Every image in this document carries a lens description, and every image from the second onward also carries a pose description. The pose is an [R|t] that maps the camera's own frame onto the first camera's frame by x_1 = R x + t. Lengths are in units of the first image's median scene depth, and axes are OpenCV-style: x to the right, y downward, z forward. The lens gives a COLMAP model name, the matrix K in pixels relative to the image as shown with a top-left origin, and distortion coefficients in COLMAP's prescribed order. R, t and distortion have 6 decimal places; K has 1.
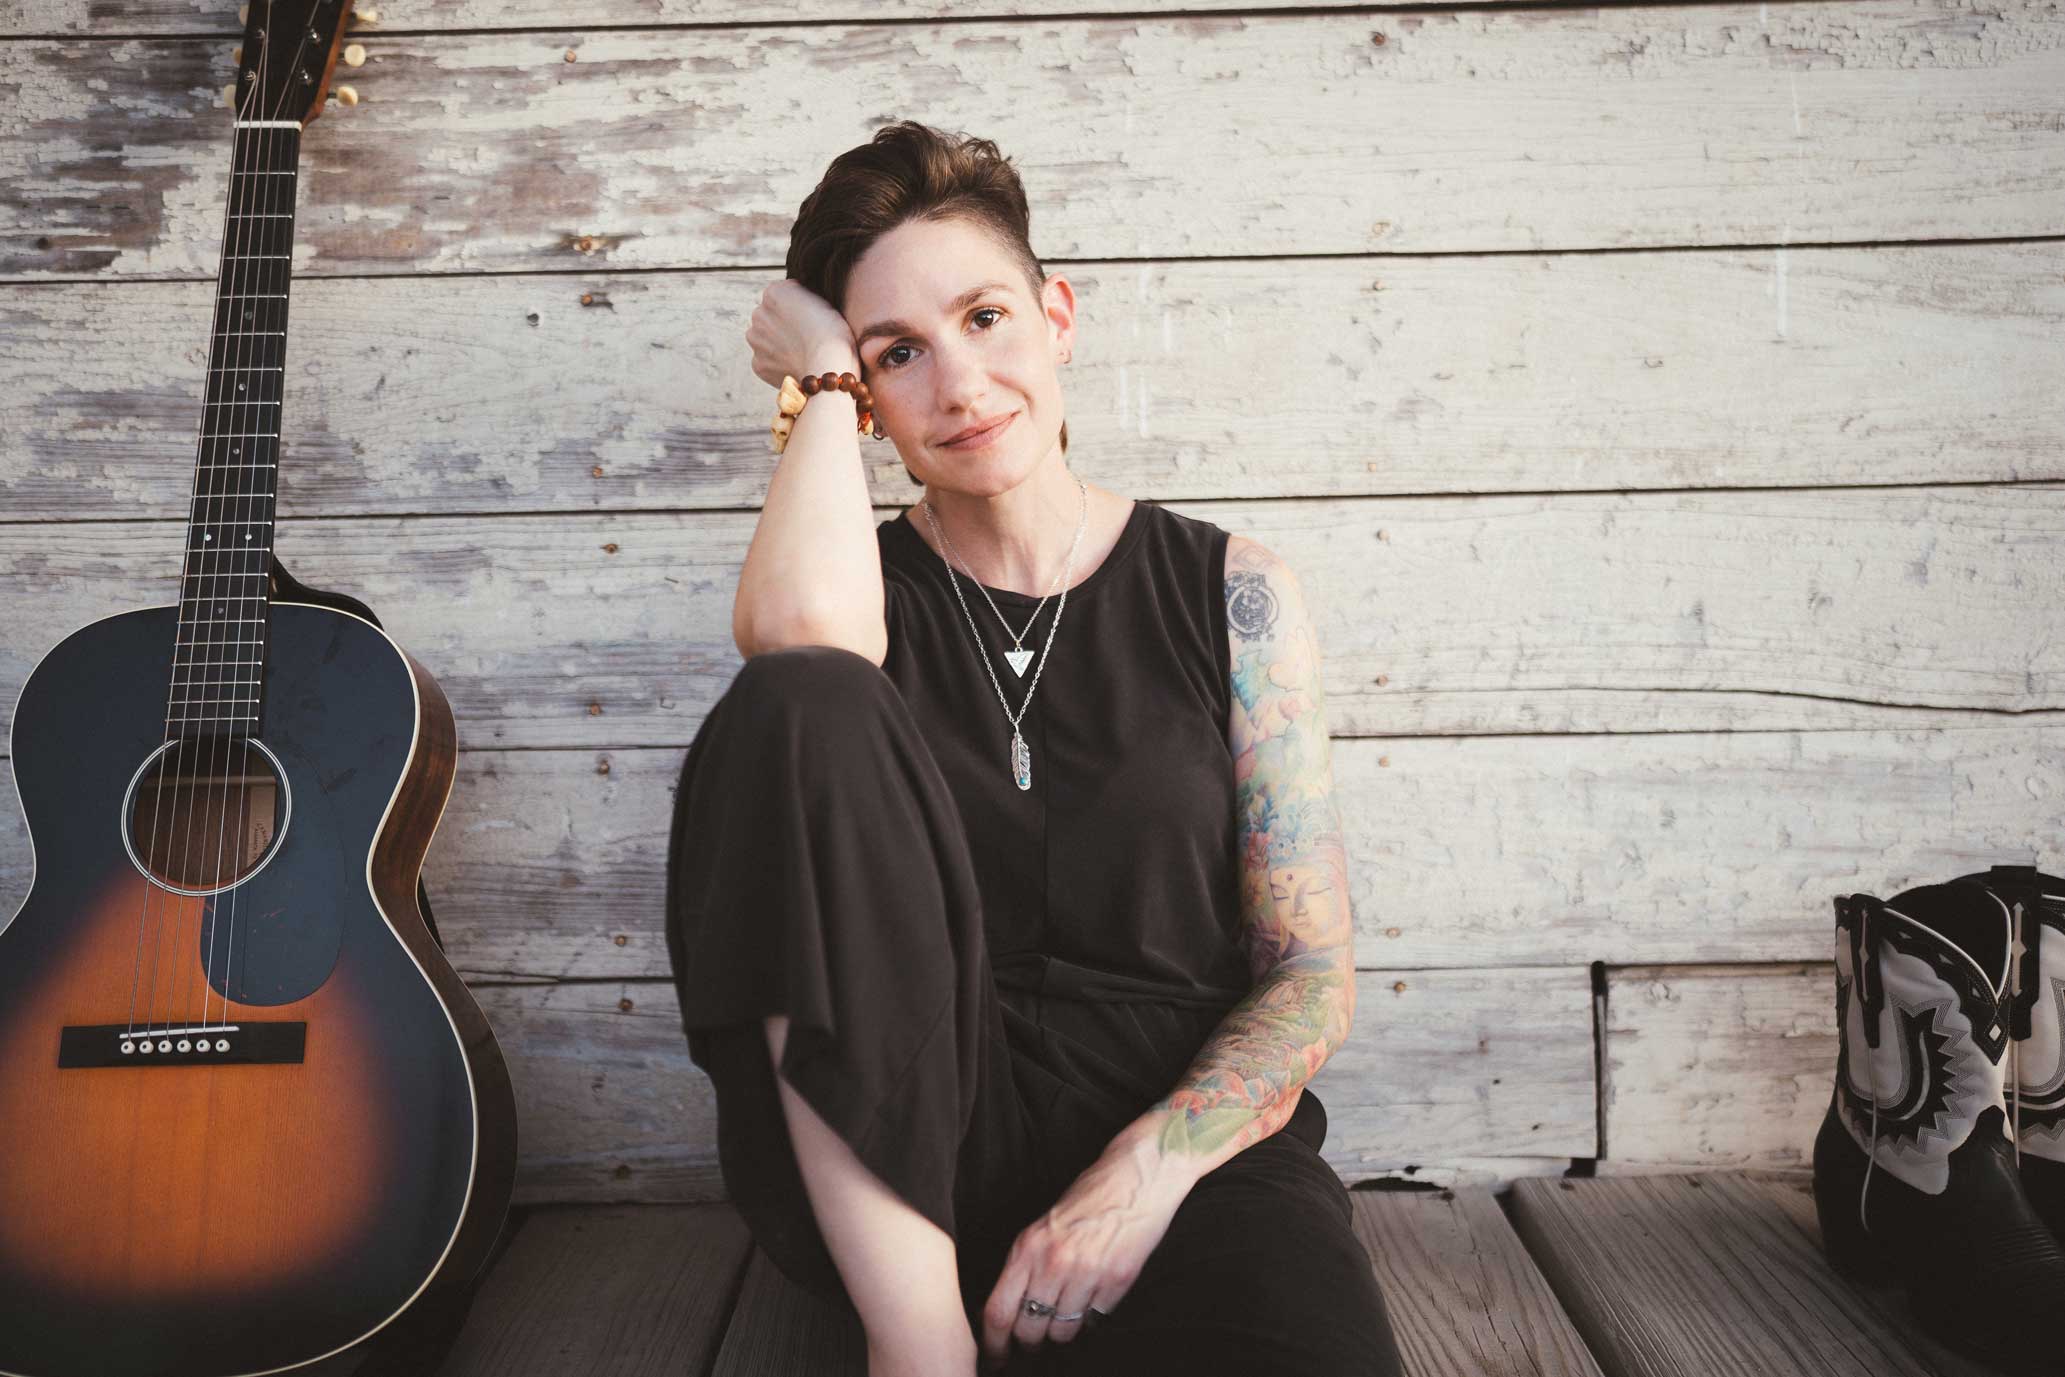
lens RADIAL K [[2114.6, 0, 1019.5], [0, 2114.6, 684.7], [0, 0, 1]] dist [0.024505, 0.000000]
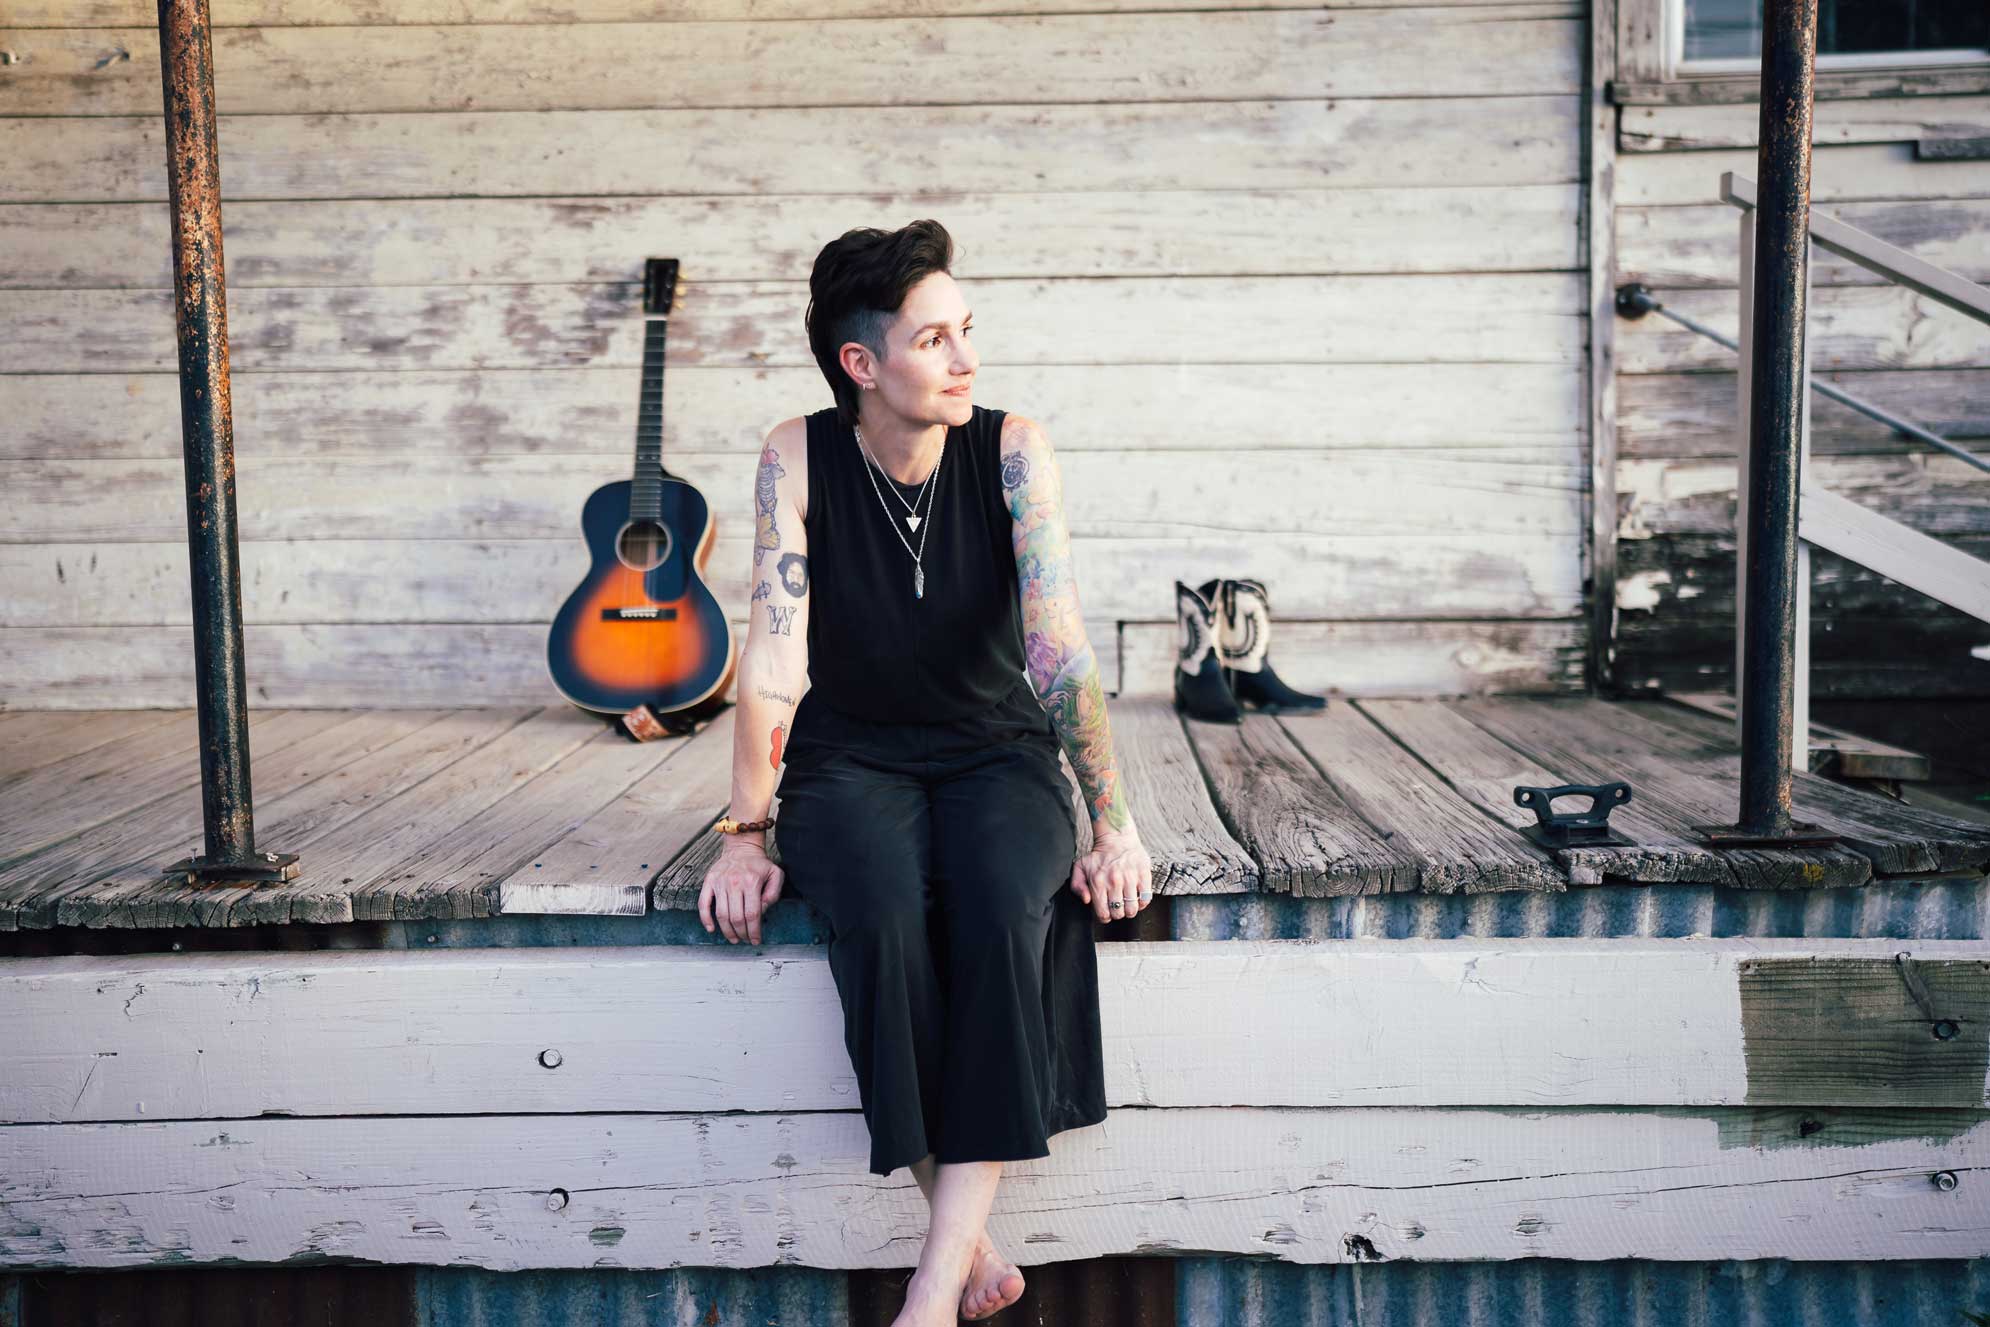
lens RADIAL K [[2056.2, 0, 986.1], [0, 2056.2, 655.8], [0, 0, 1]] dist [-0.003759, 0.000000]
pose [[0.999723, 0.015521, -0.017720, 0.150882], [-0.015519, 0.999880, 0.000216, 0.183388], [0.017721, 0.000059, 0.999843, -1.714073]]
